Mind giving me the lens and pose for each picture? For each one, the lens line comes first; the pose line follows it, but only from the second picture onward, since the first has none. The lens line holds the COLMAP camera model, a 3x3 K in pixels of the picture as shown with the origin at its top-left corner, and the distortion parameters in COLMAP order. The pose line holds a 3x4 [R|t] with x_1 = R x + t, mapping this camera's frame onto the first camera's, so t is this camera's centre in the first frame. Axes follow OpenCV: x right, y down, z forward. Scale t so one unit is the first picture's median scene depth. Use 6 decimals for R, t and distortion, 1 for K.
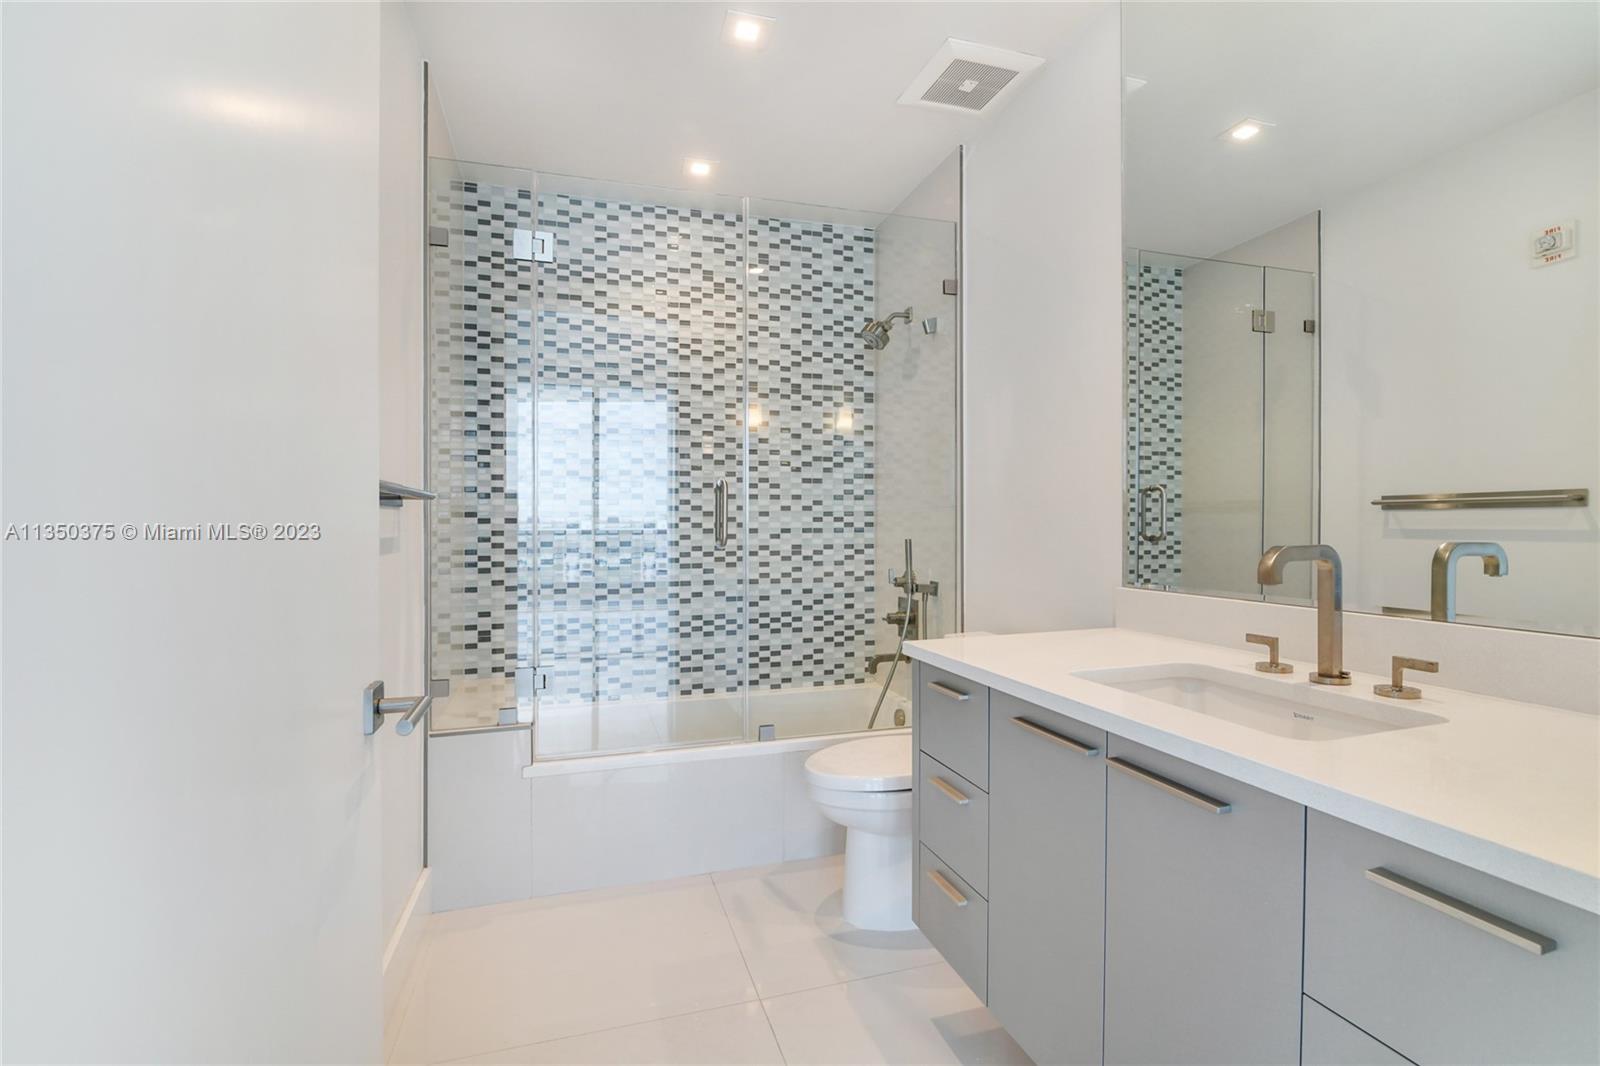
lens RADIAL K [[755.7, 0, 800.0], [0, 755.7, 533.0], [0, 0, 1]] dist [-0.000777, 0.000005]
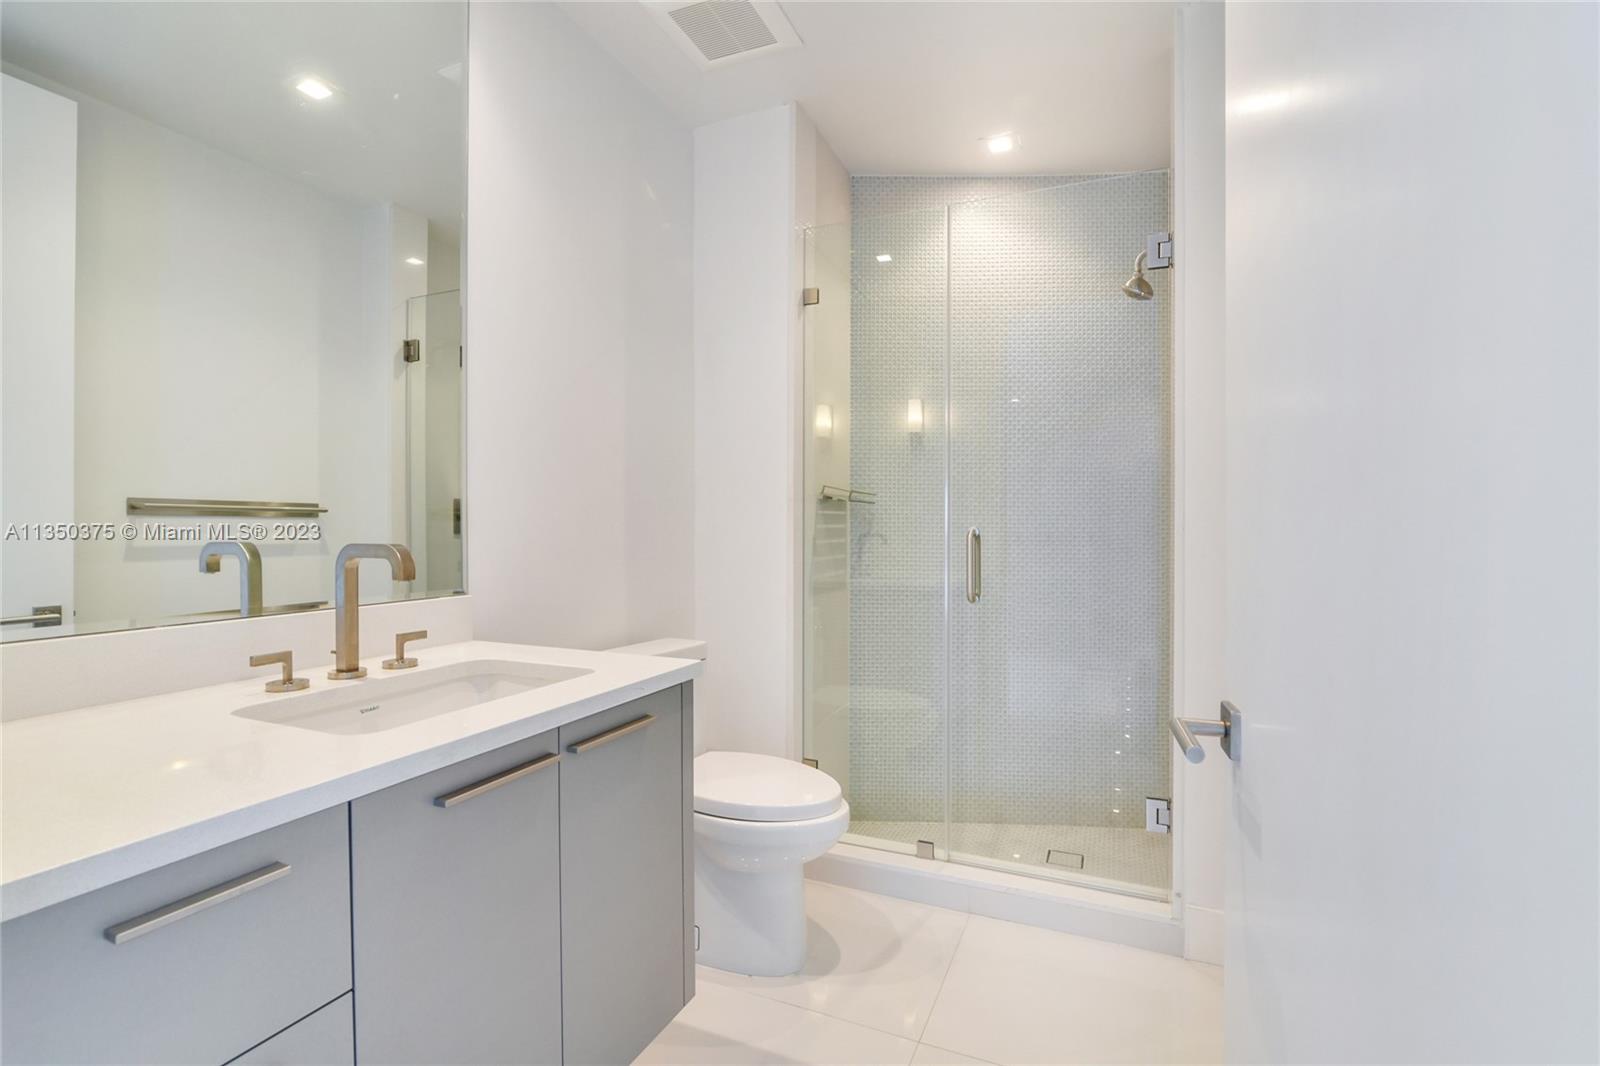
lens RADIAL K [[755.7, 0, 800.0], [0, 755.7, 533.0], [0, 0, 1]] dist [-0.000777, 0.000005]
pose [[-0.748678, -0.011473, 0.662835, -0.461648], [0.002937, 0.999783, 0.020622, -0.022071], [-0.662927, 0.017386, -0.748482, 1.357547]]
